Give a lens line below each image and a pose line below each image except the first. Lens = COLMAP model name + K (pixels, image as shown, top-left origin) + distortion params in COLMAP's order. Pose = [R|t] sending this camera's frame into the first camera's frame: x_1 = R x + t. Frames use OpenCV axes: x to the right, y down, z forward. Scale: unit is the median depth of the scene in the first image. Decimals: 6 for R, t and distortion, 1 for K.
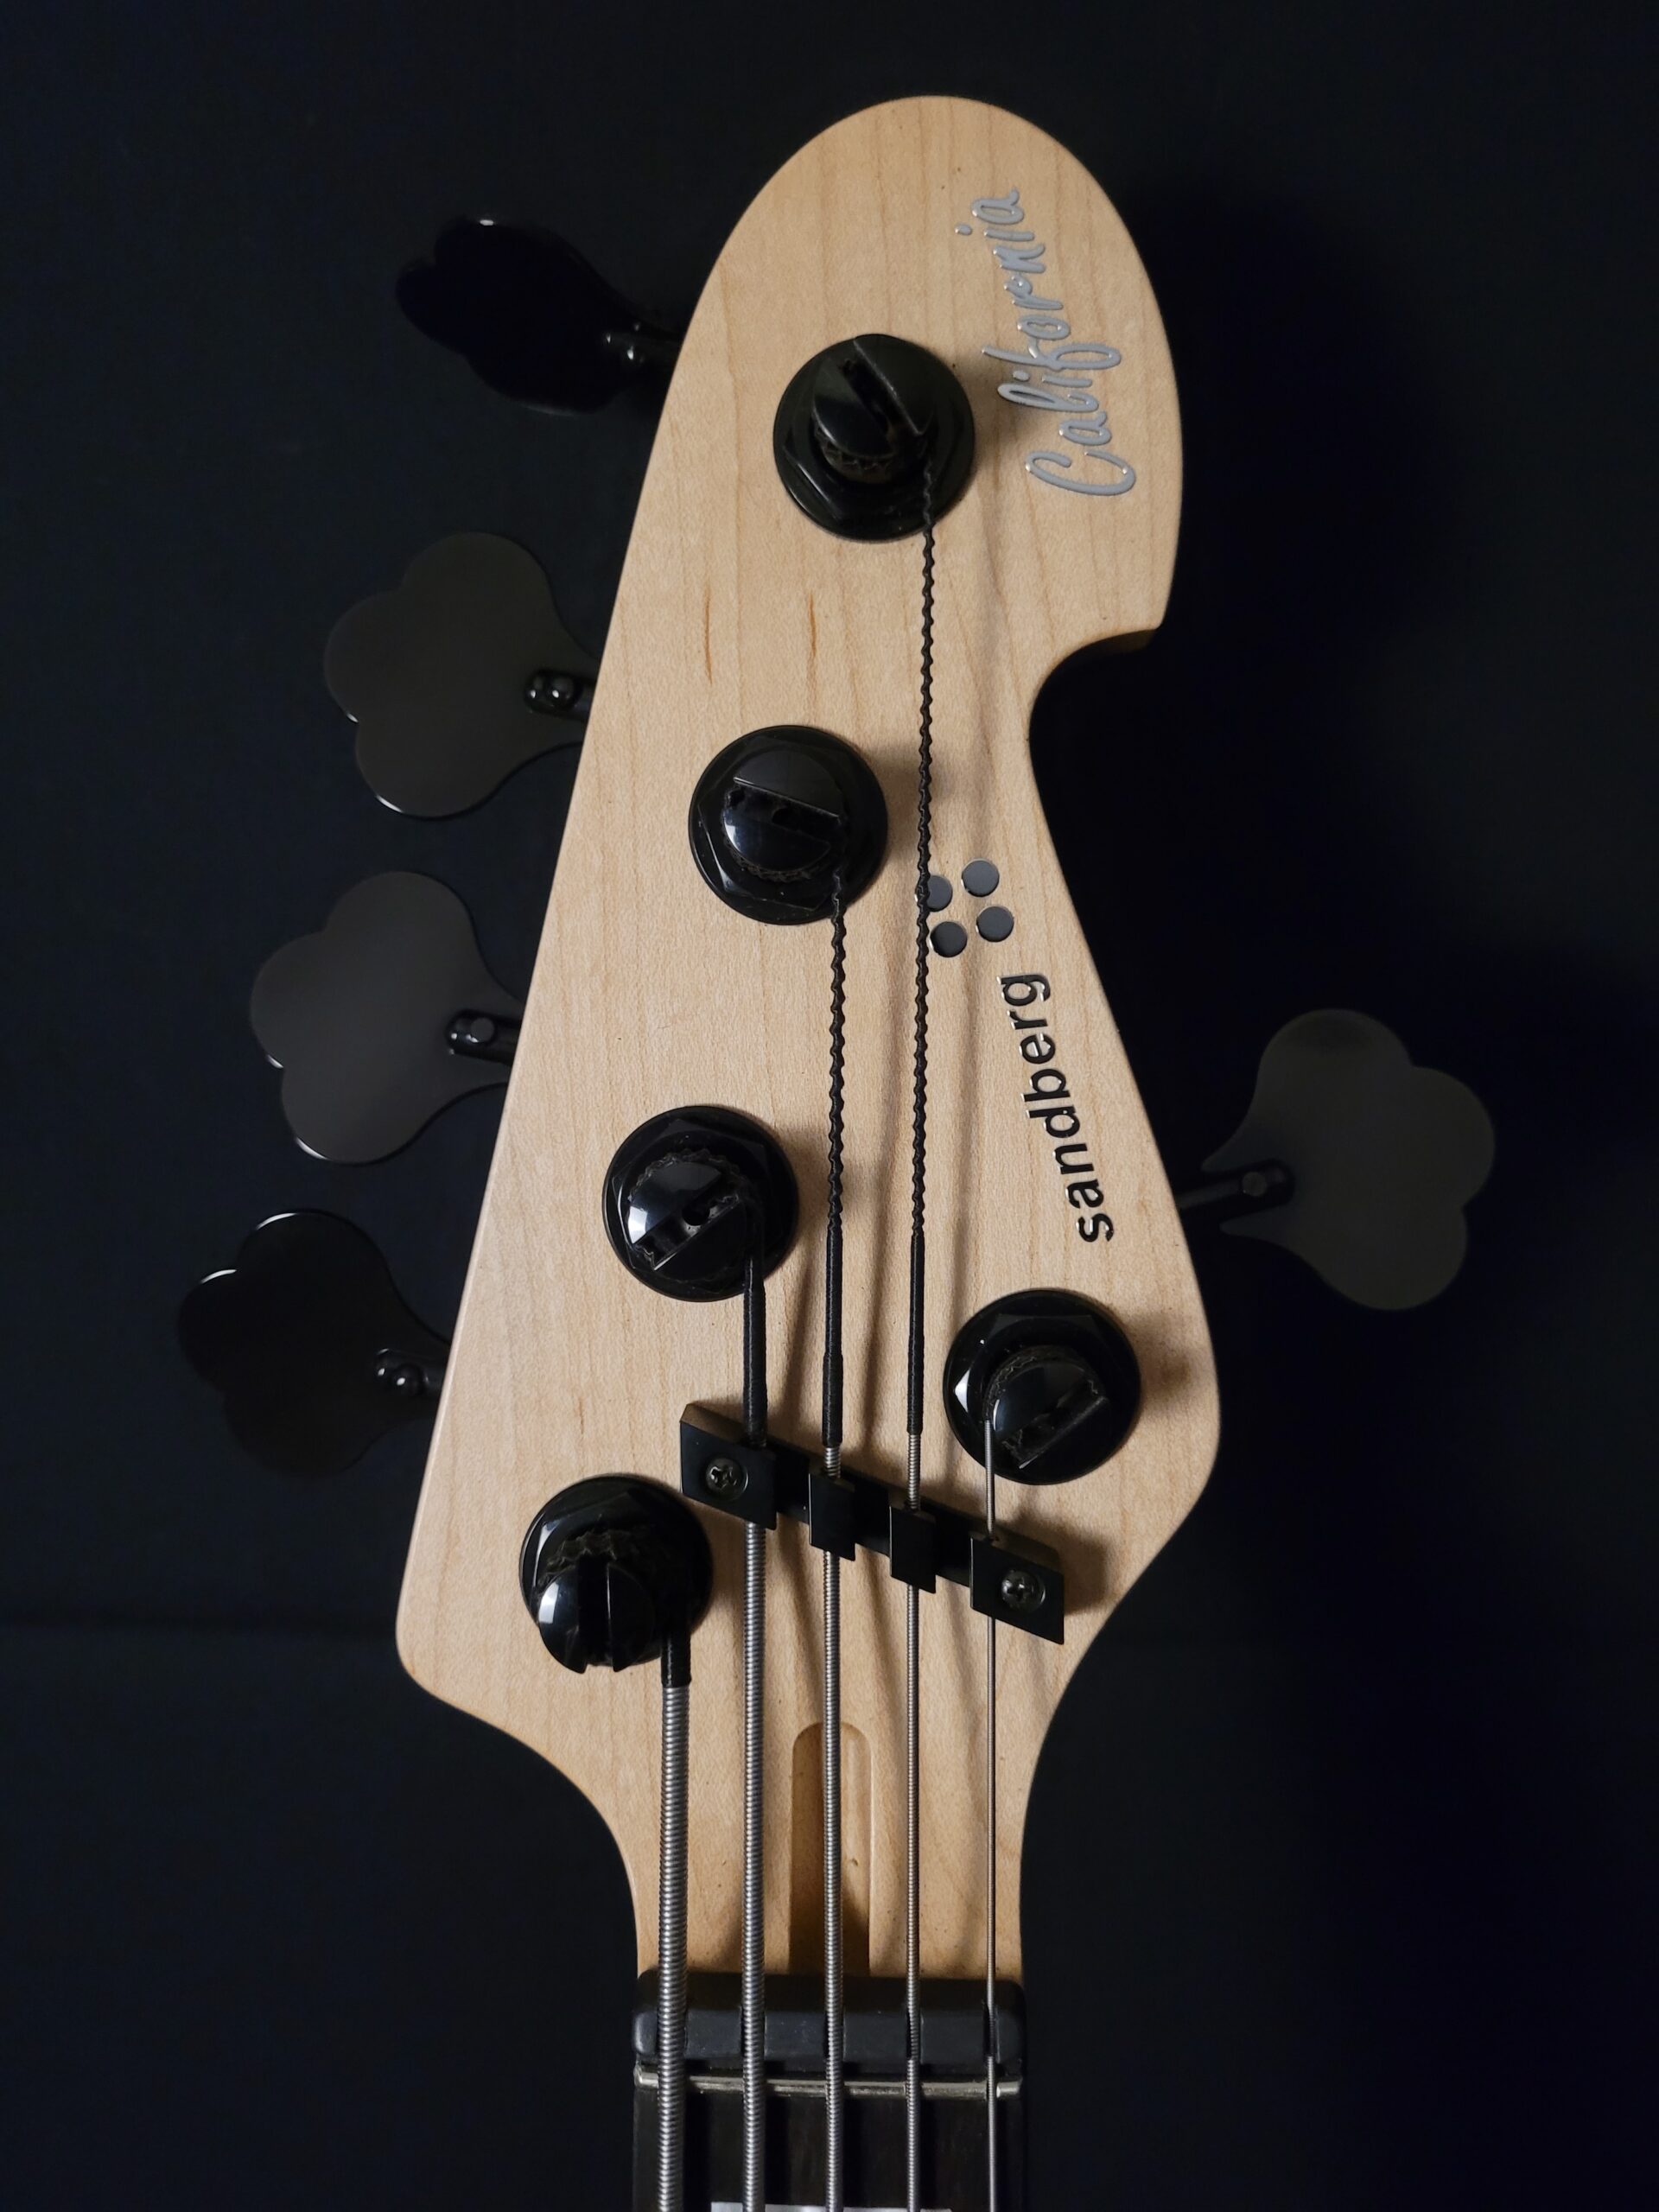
lens RADIAL K [[1718.0, 0, 838.5], [0, 1718.0, 1084.4], [0, 0, 1]] dist [0.026866, -0.016307]
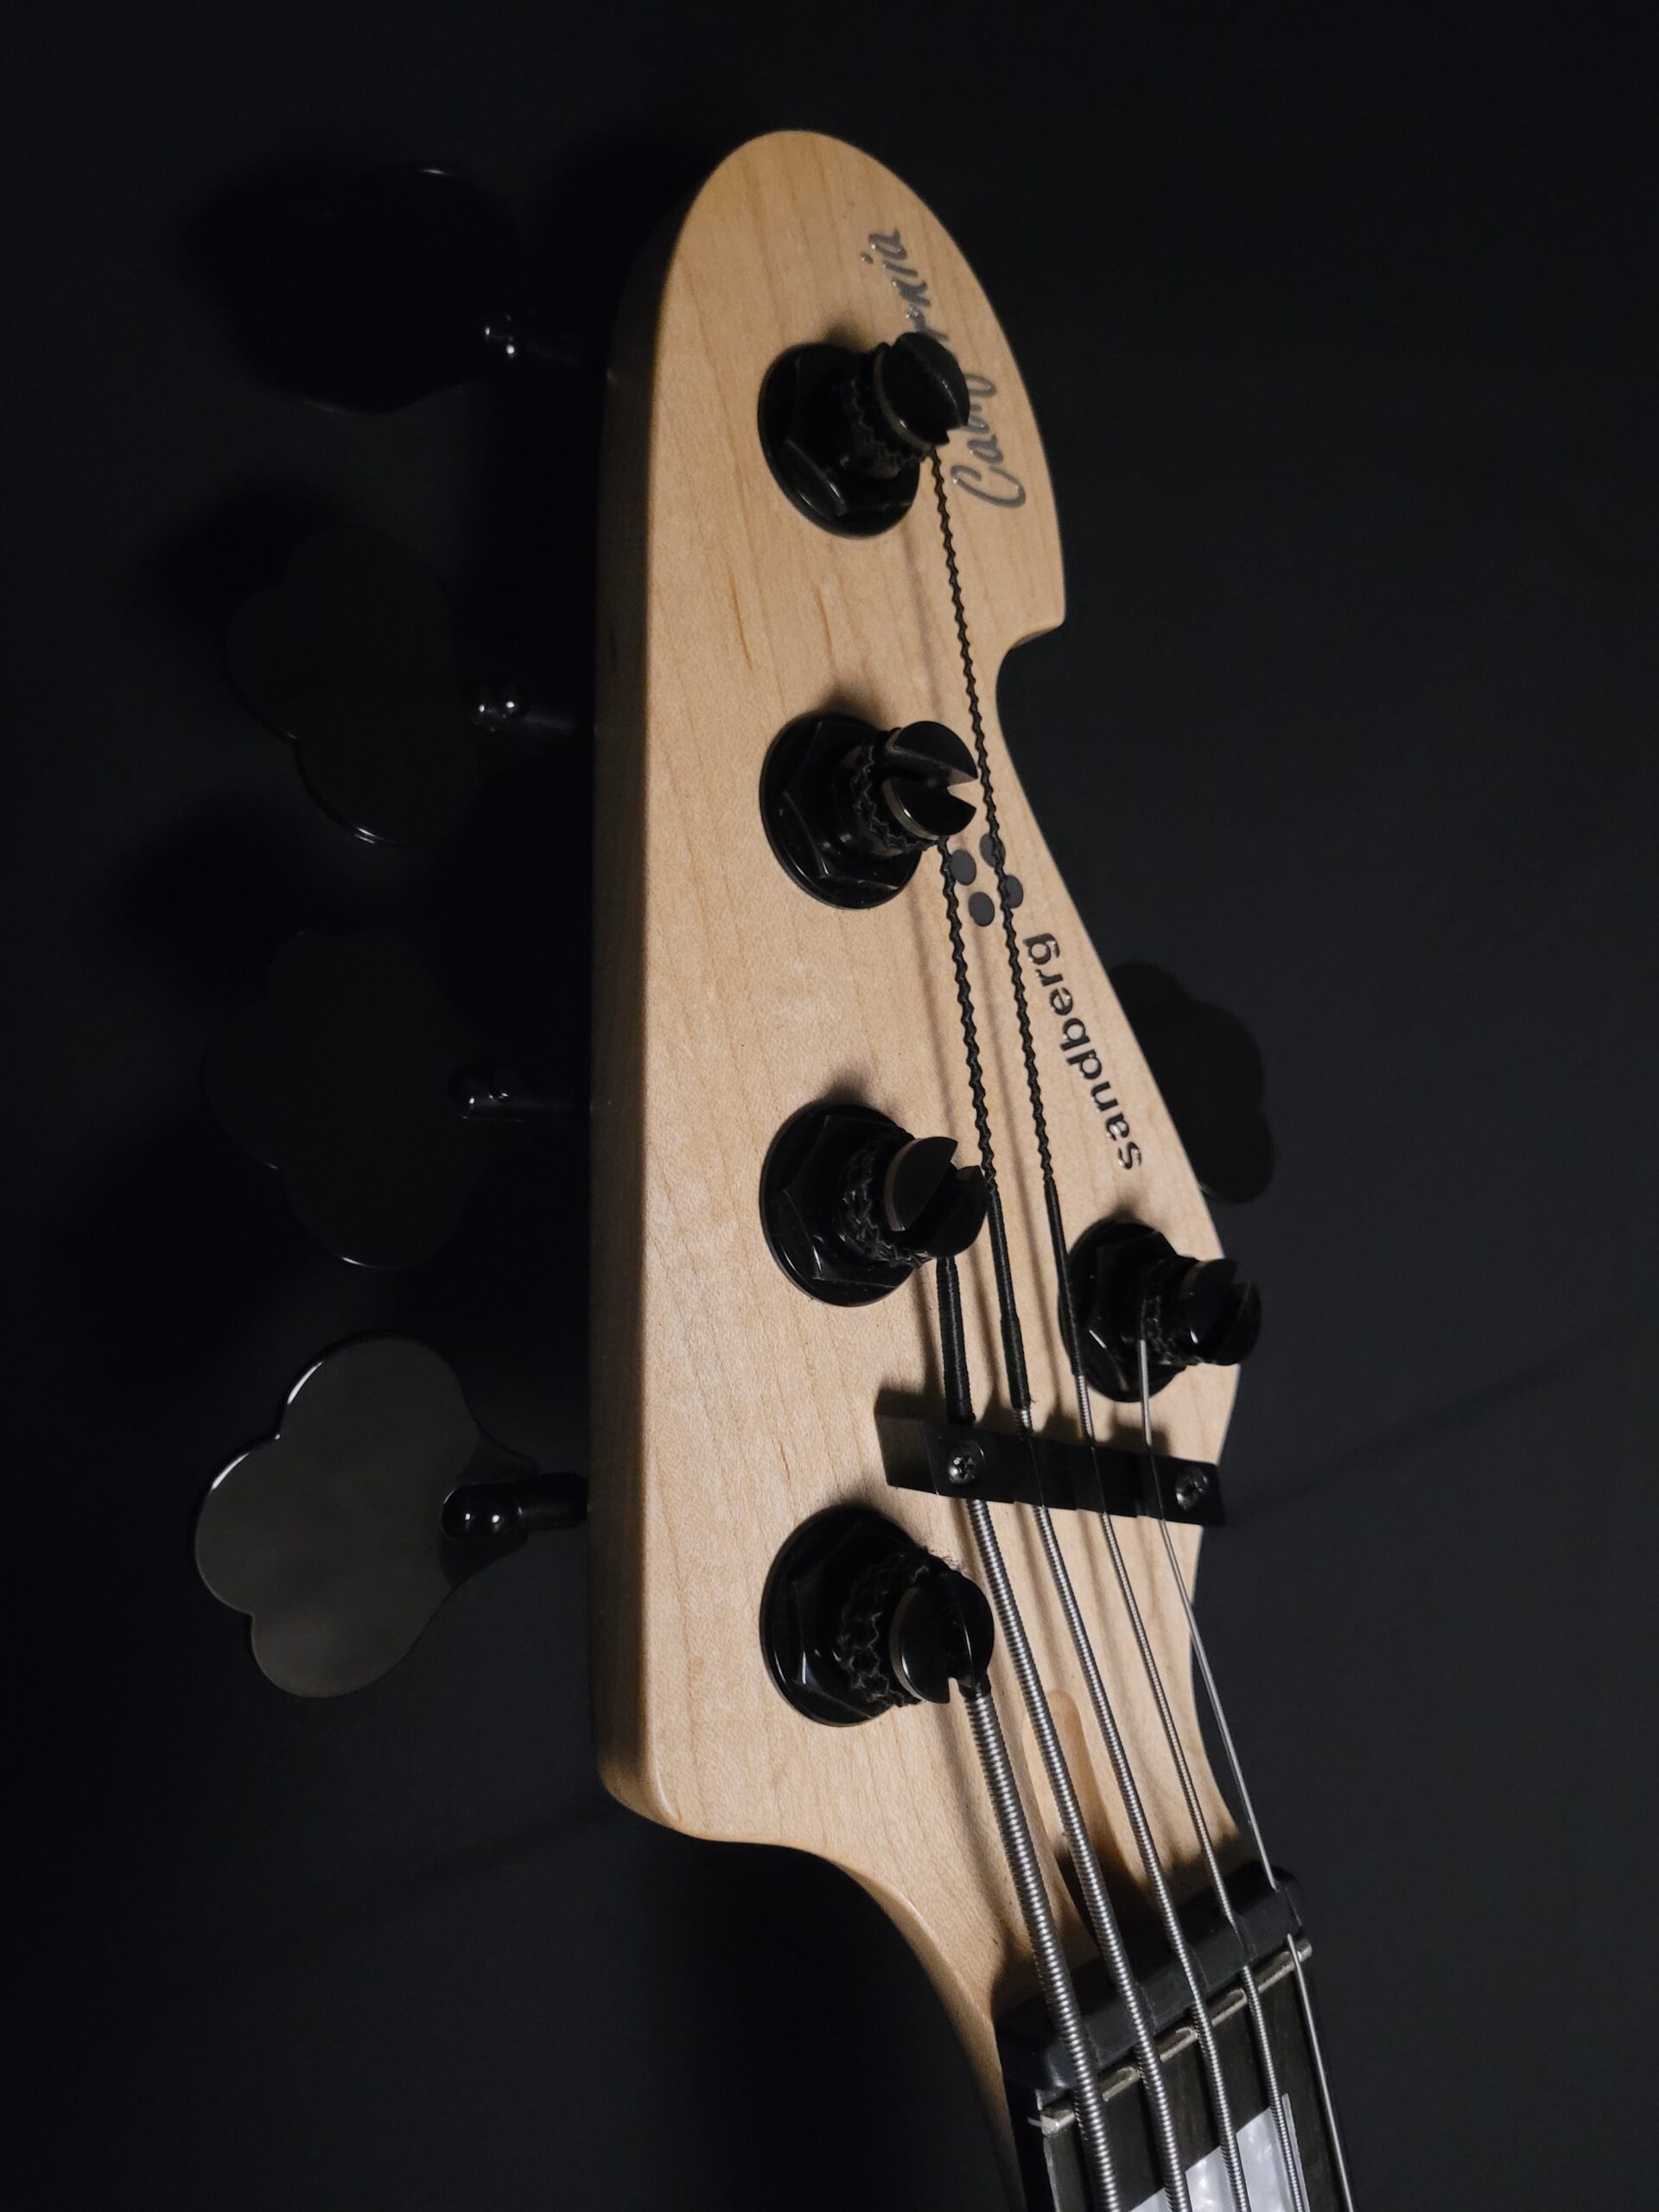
lens RADIAL K [[1680.2, 0, 770.5], [0, 1680.2, 1121.2], [0, 0, 1]] dist [0.025457, 0.006171]
pose [[0.788798, -0.157251, 0.594197, -0.668429], [0.215449, 0.976123, -0.027684, 0.042546], [-0.575656, 0.149857, 0.803843, 0.268029]]
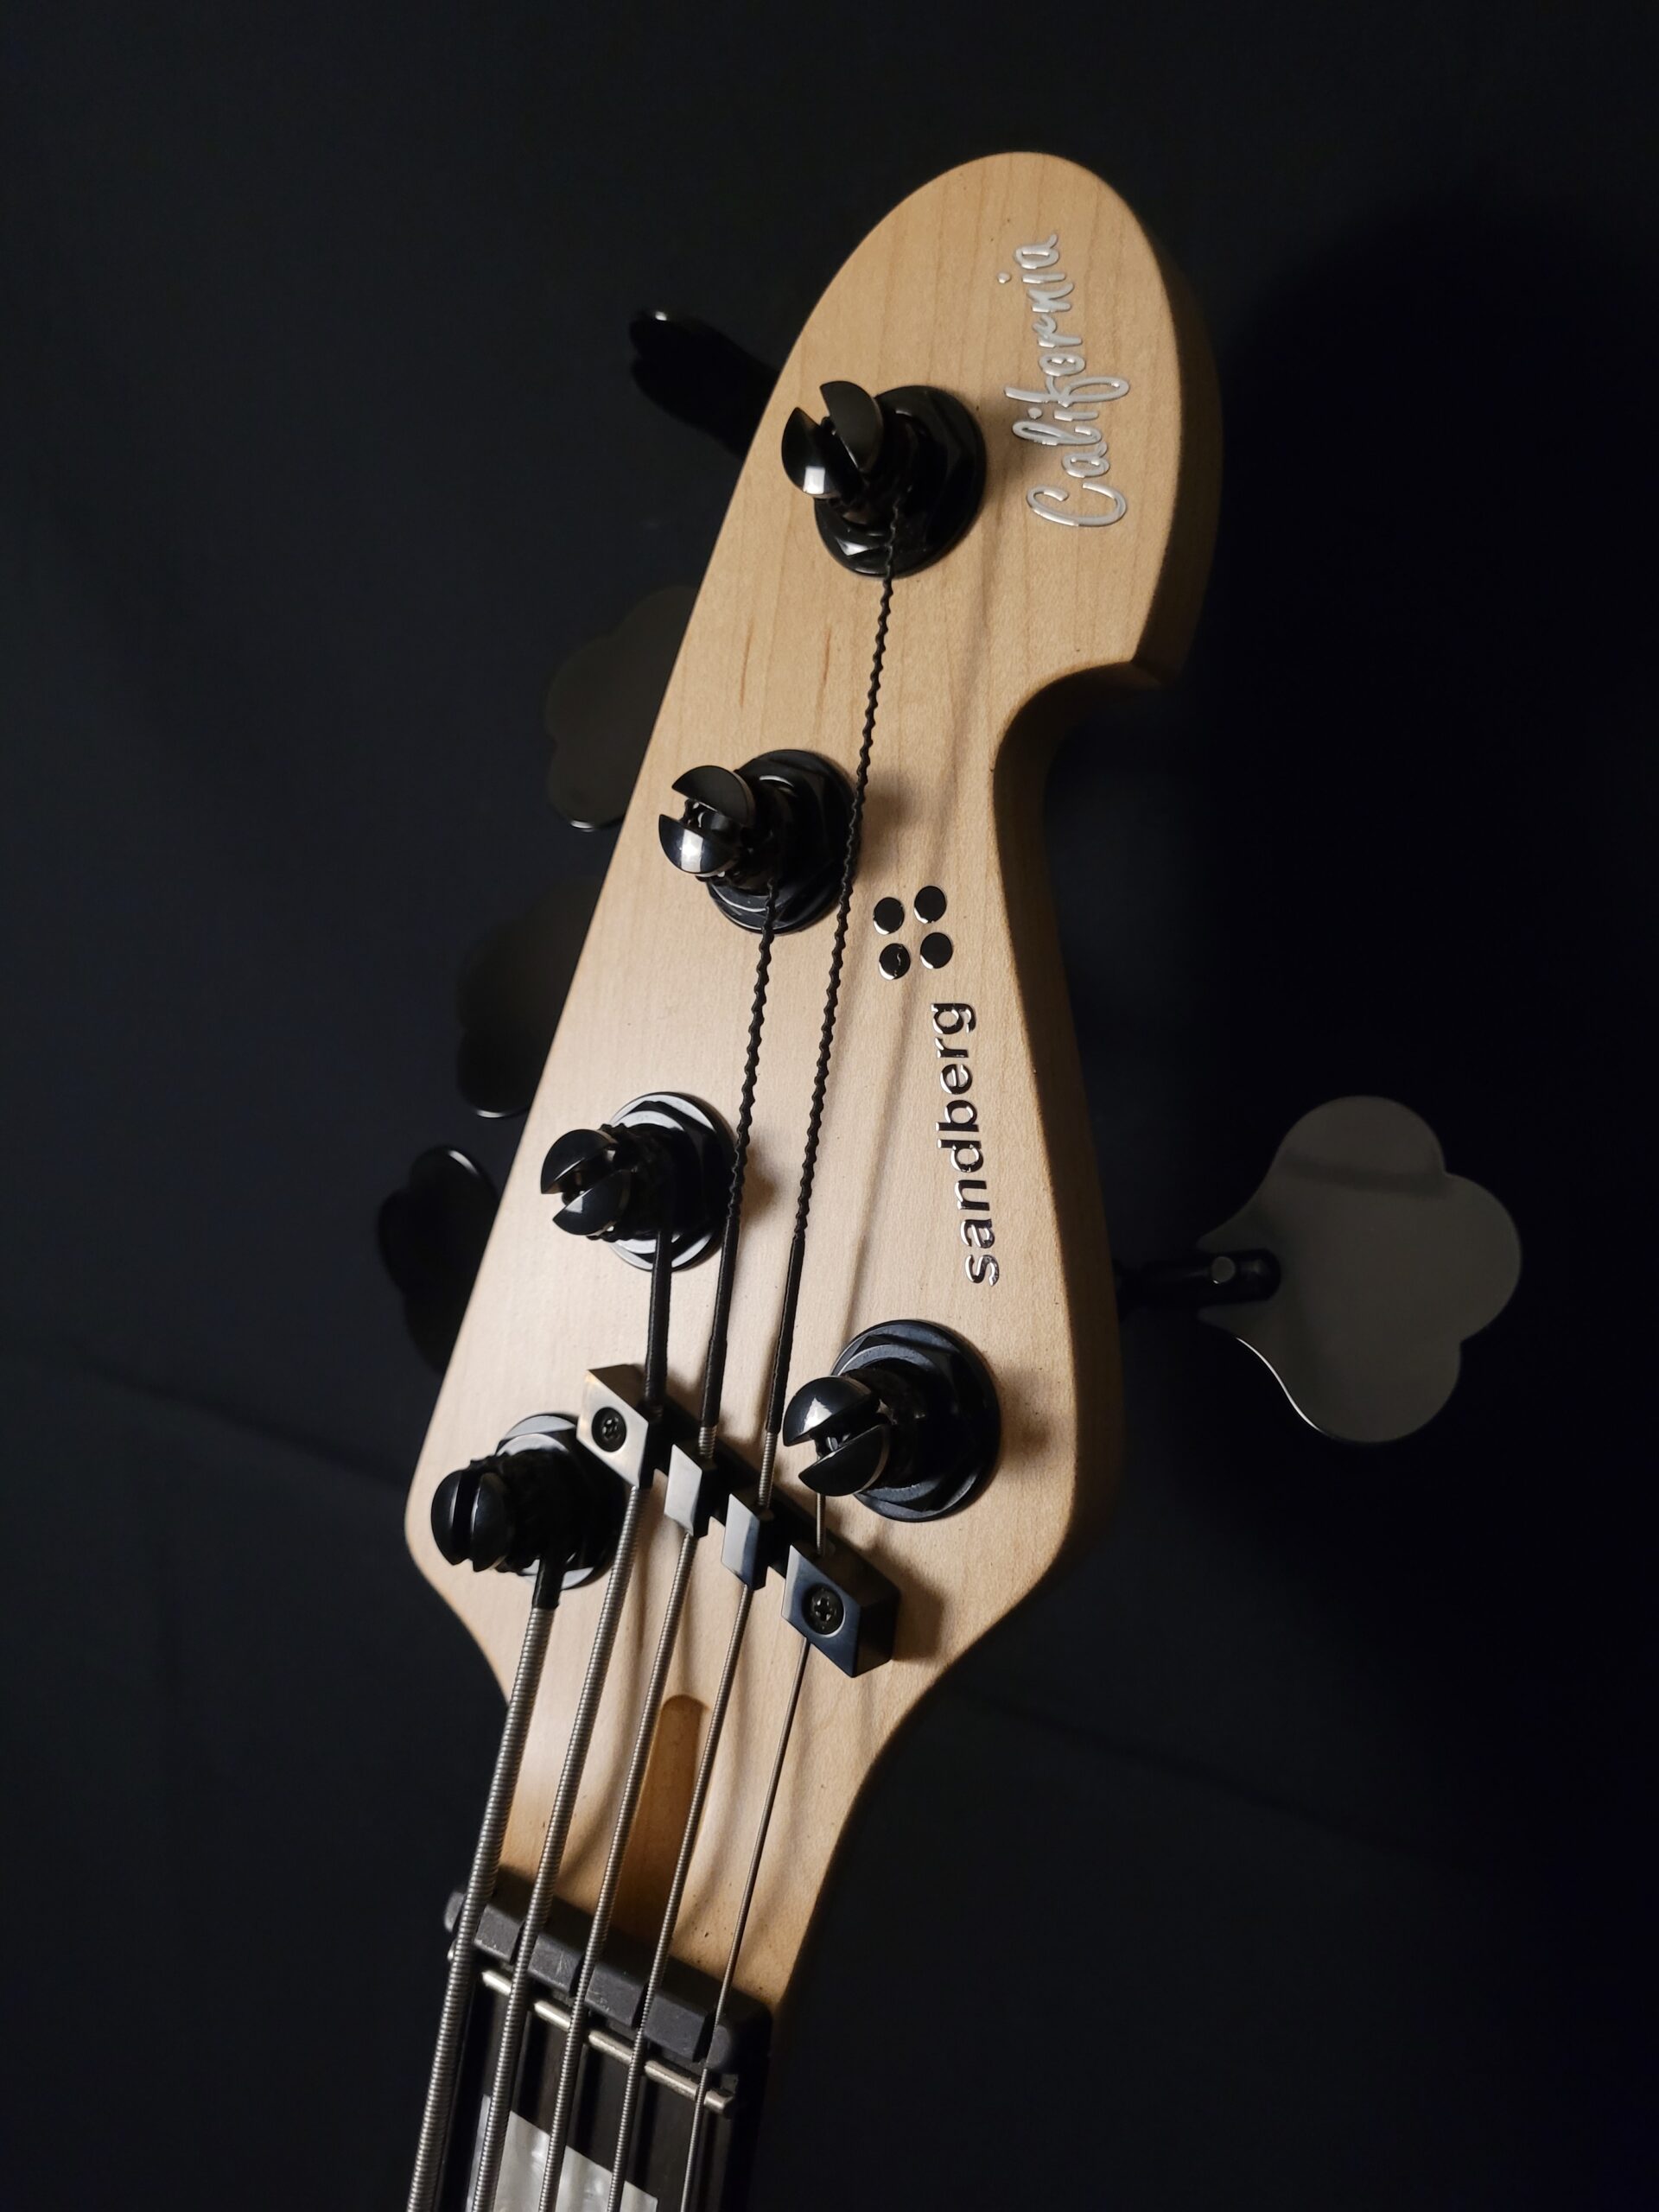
lens RADIAL K [[1718.0, 0, 839.9], [0, 1718.0, 1097.5], [0, 0, 1]] dist [0.026866, -0.016307]
pose [[0.854770, 0.130092, -0.502438, 0.556543], [-0.163379, 0.986305, -0.022572, 0.023233], [0.492620, 0.101382, 0.864319, 0.114793]]
